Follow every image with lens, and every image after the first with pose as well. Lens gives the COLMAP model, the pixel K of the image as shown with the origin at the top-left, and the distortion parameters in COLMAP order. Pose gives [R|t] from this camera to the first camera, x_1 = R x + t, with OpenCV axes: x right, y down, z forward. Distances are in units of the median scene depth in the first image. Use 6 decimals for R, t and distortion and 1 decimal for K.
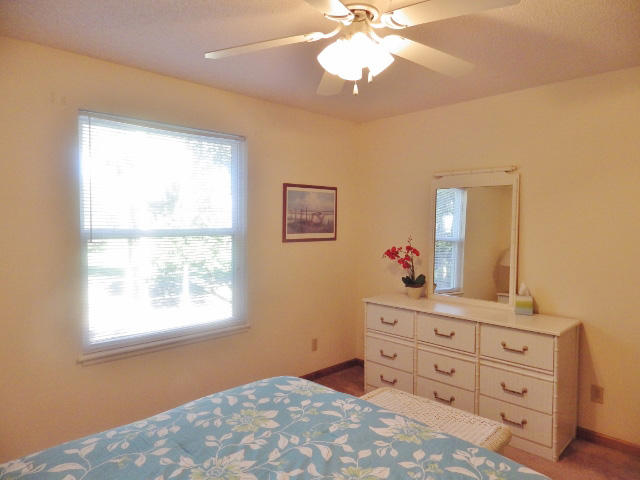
lens RADIAL K [[433.9, 0, 319.8], [0, 433.9, 237.8], [0, 0, 1]] dist [0.009712, -0.002382]
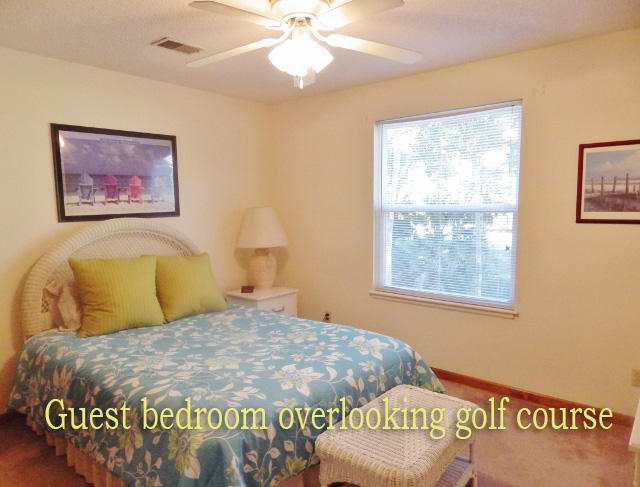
lens RADIAL K [[478.1, 0, 320.3], [0, 478.1, 246.9], [0, 0, 1]] dist [-0.003967, -0.000325]
pose [[0.070473, 0.082319, -0.994111, 0.840650], [-0.029263, 0.996331, 0.080429, -0.001616], [0.997084, 0.023422, 0.072624, 0.566346]]
